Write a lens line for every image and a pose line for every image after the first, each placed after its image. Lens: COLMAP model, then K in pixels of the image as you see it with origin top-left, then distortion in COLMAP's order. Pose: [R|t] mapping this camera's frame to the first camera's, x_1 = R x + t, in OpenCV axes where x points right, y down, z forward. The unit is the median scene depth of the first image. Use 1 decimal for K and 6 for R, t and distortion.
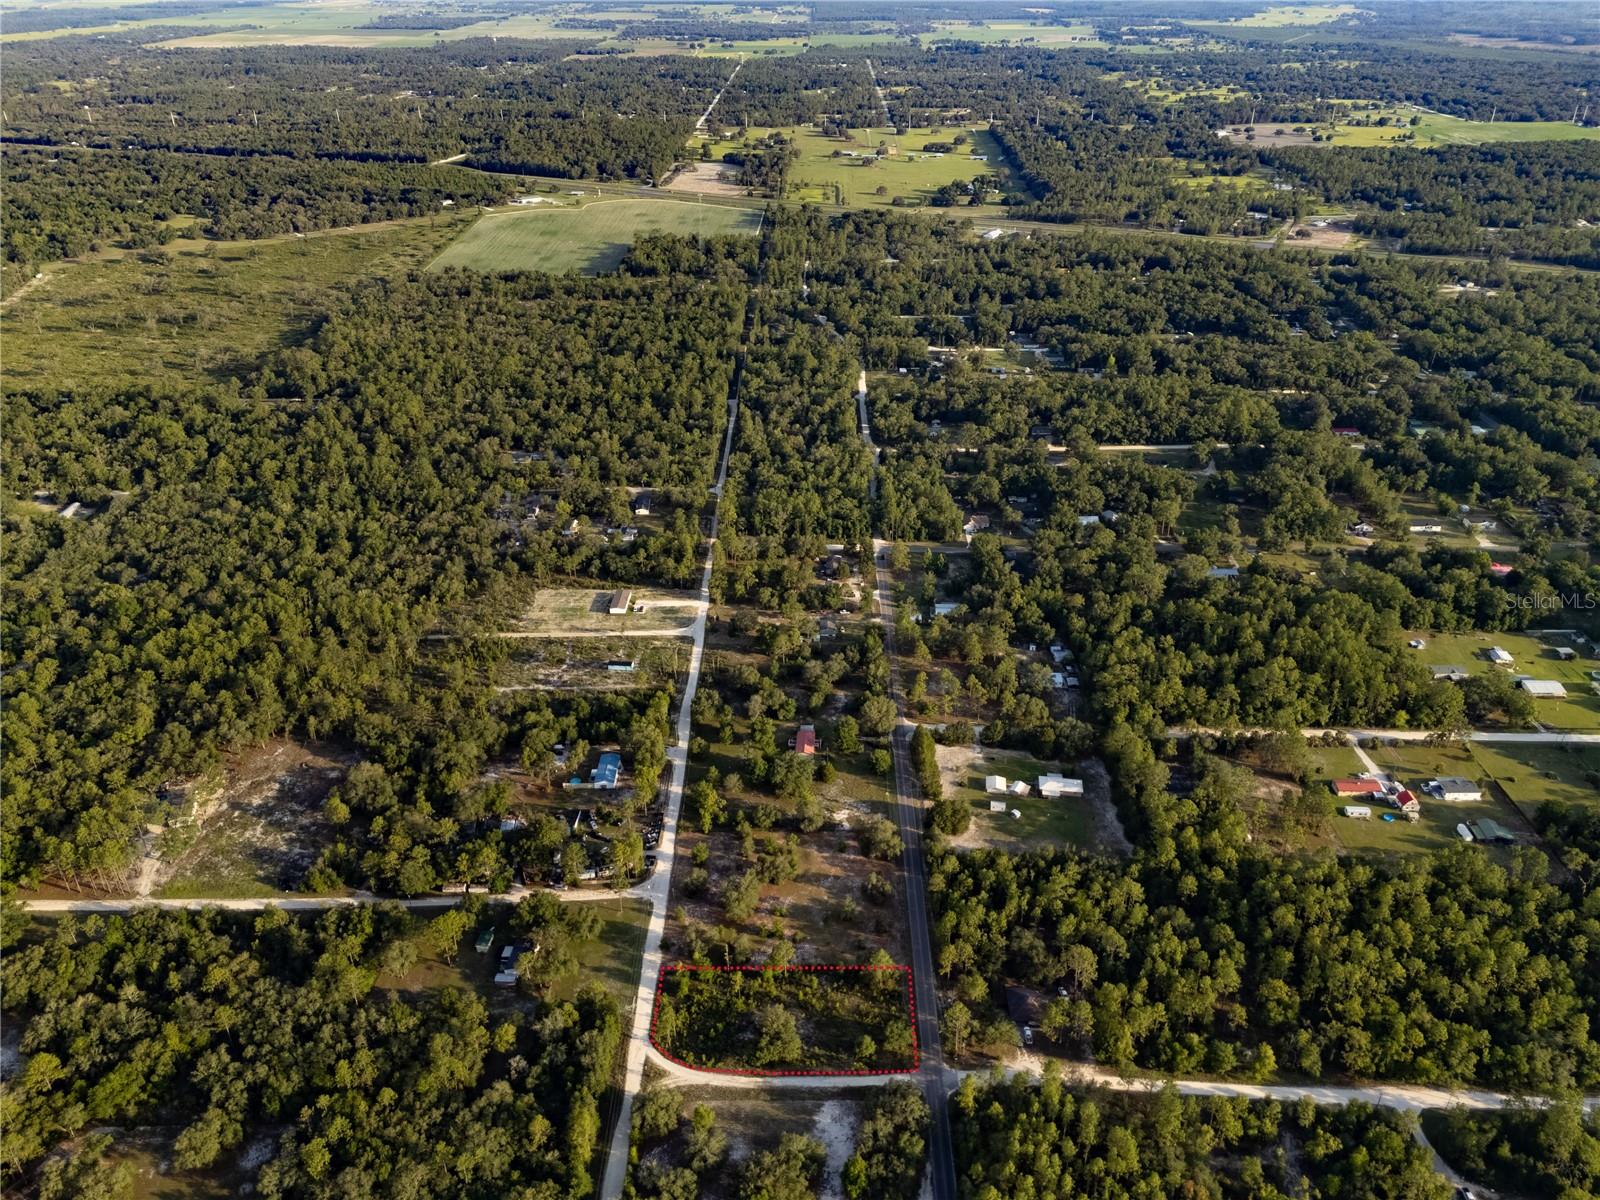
lens RADIAL K [[1172.8, 0, 805.0], [0, 1172.8, 585.9], [0, 0, 1]] dist [0.066672, -0.051753]
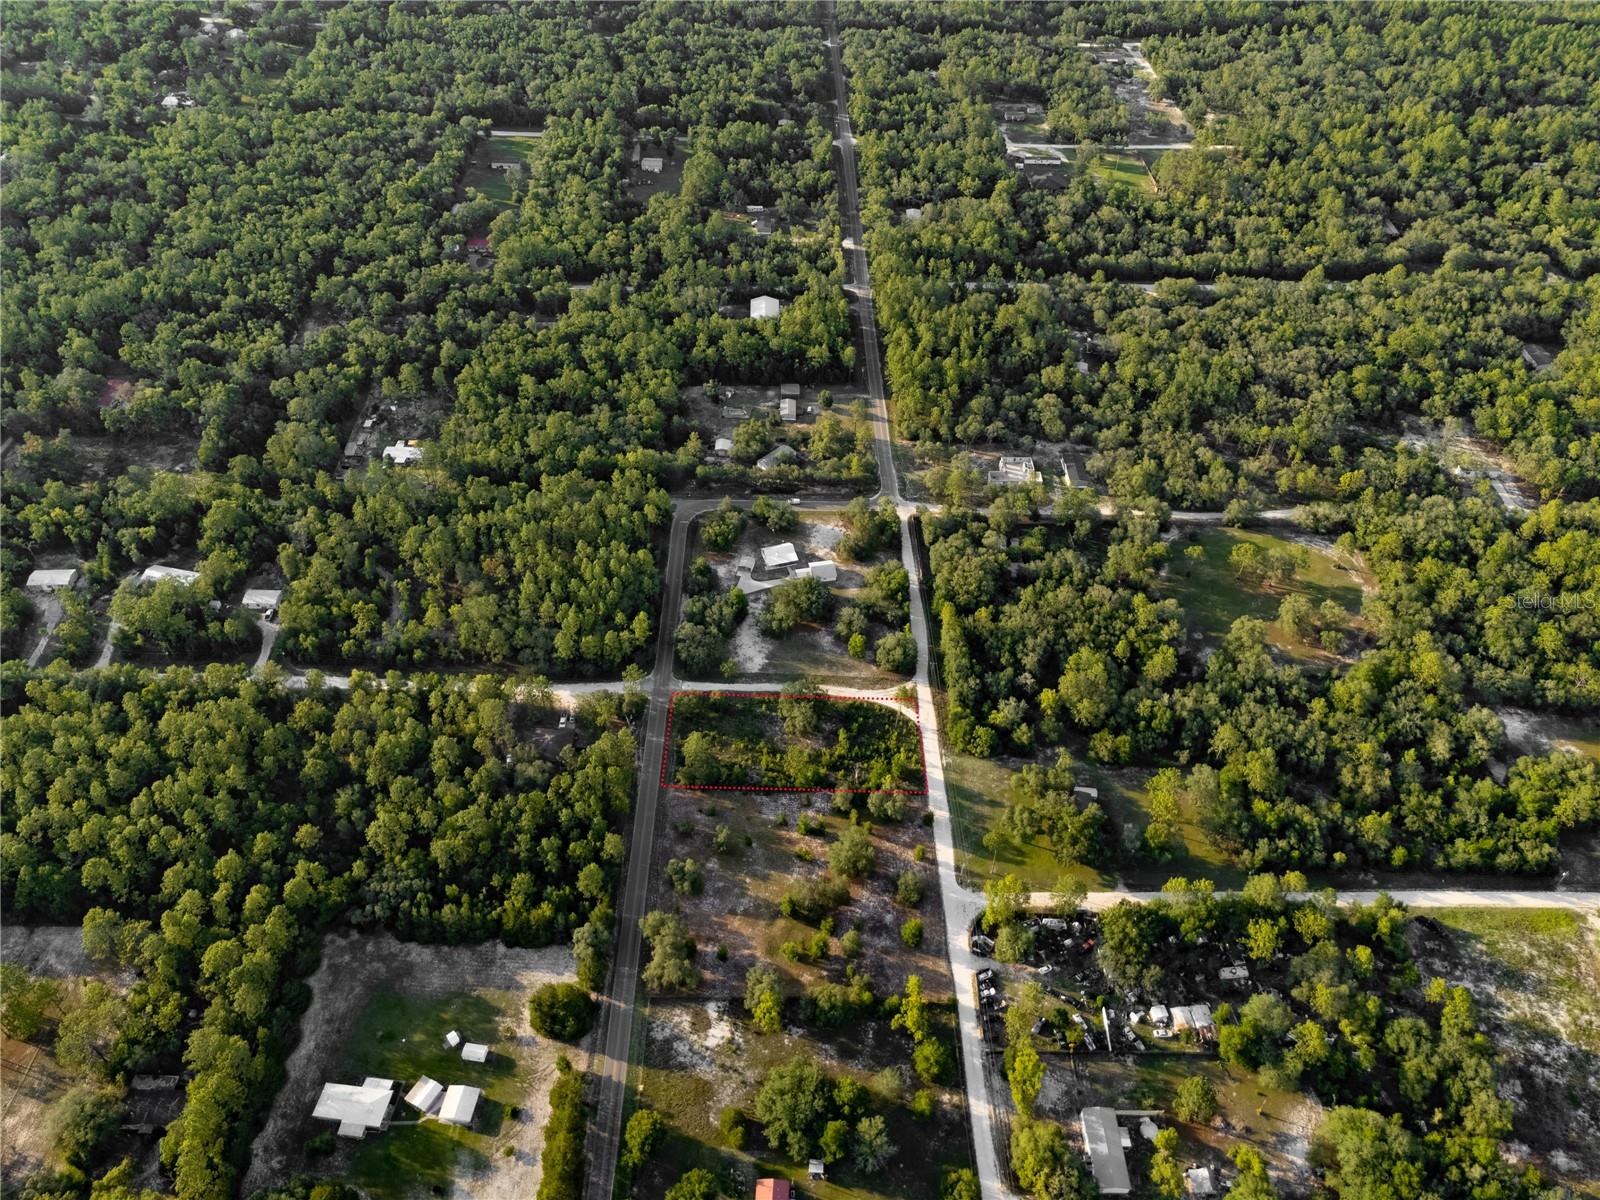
lens RADIAL K [[1172.8, 0, 799.1], [0, 1172.8, 601.5], [0, 0, 1]] dist [0.066672, -0.051753]
pose [[-0.999608, -0.009411, -0.026350, 0.005302], [-0.027974, 0.316381, 0.948220, -0.561716], [-0.000587, 0.948586, -0.316520, 1.055511]]
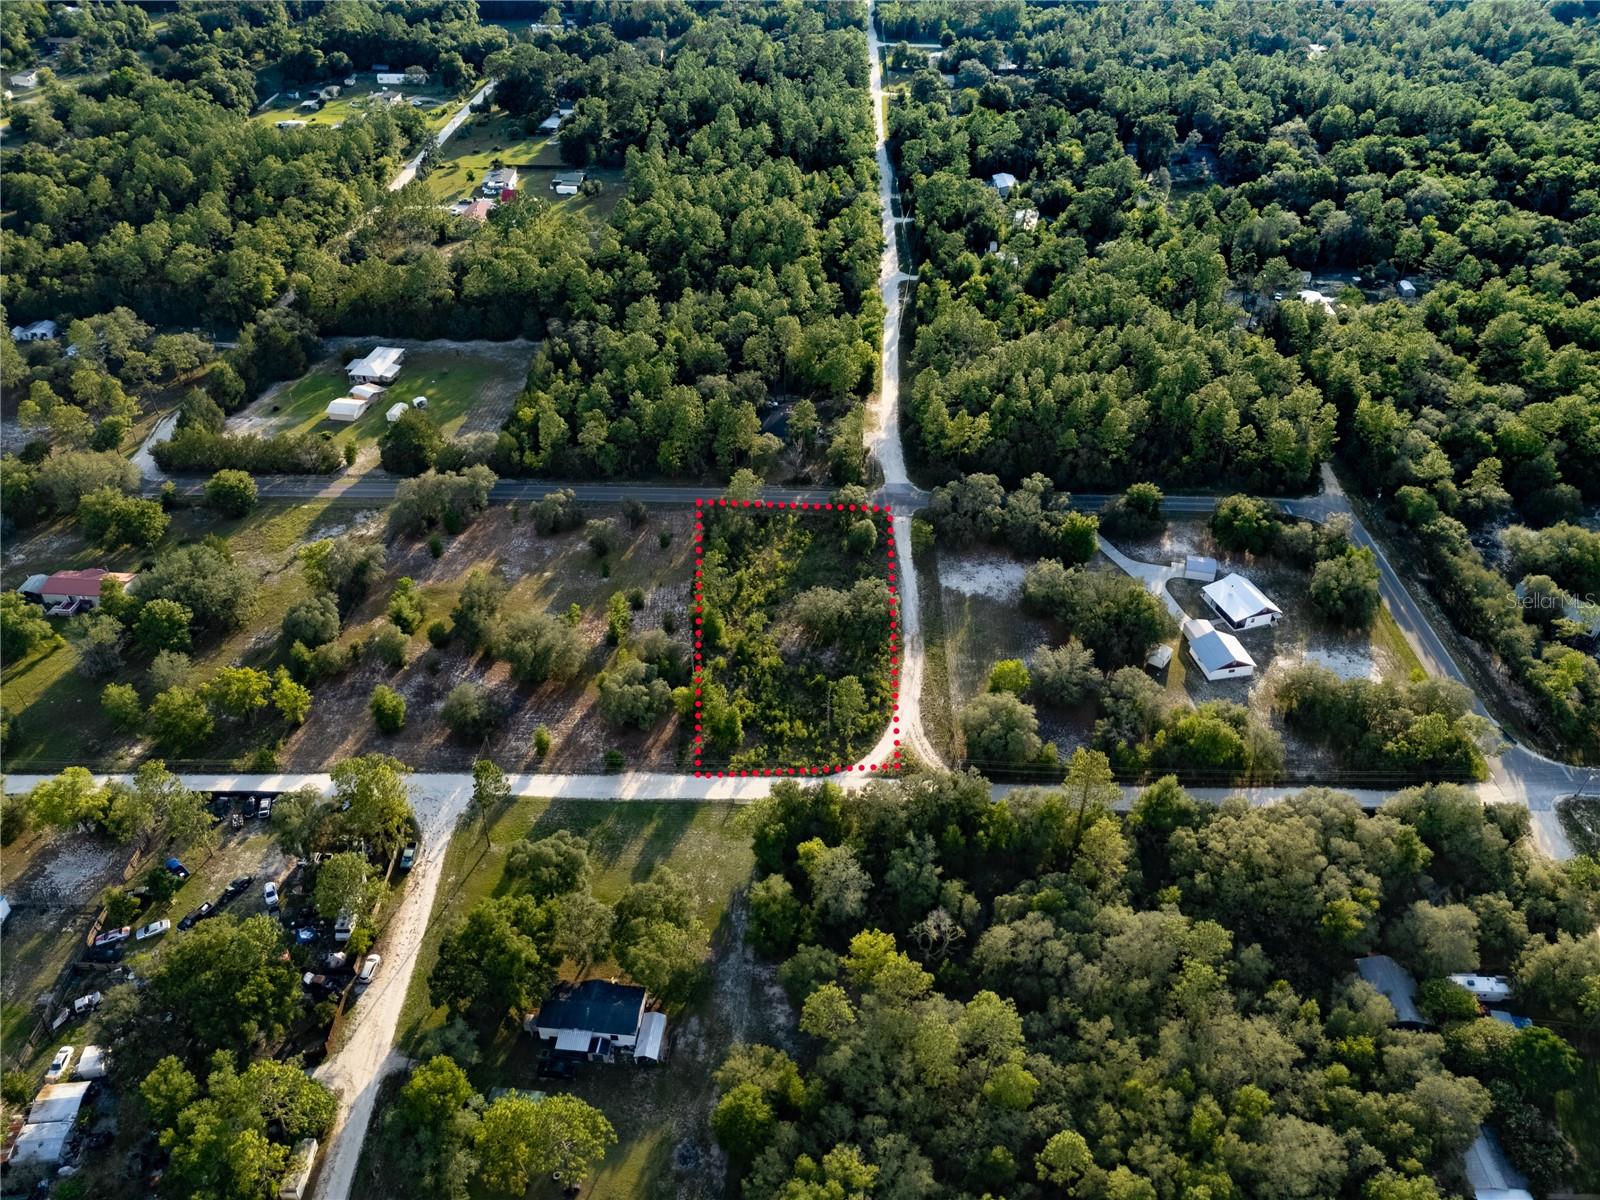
lens RADIAL K [[1172.8, 0, 801.6], [0, 1172.8, 599.2], [0, 0, 1]] dist [0.066672, -0.051753]
pose [[0.017835, -0.608206, 0.793579, -0.449179], [0.469665, 0.705783, 0.530363, 0.019784], [-0.882664, 0.363257, 0.298241, 0.702496]]
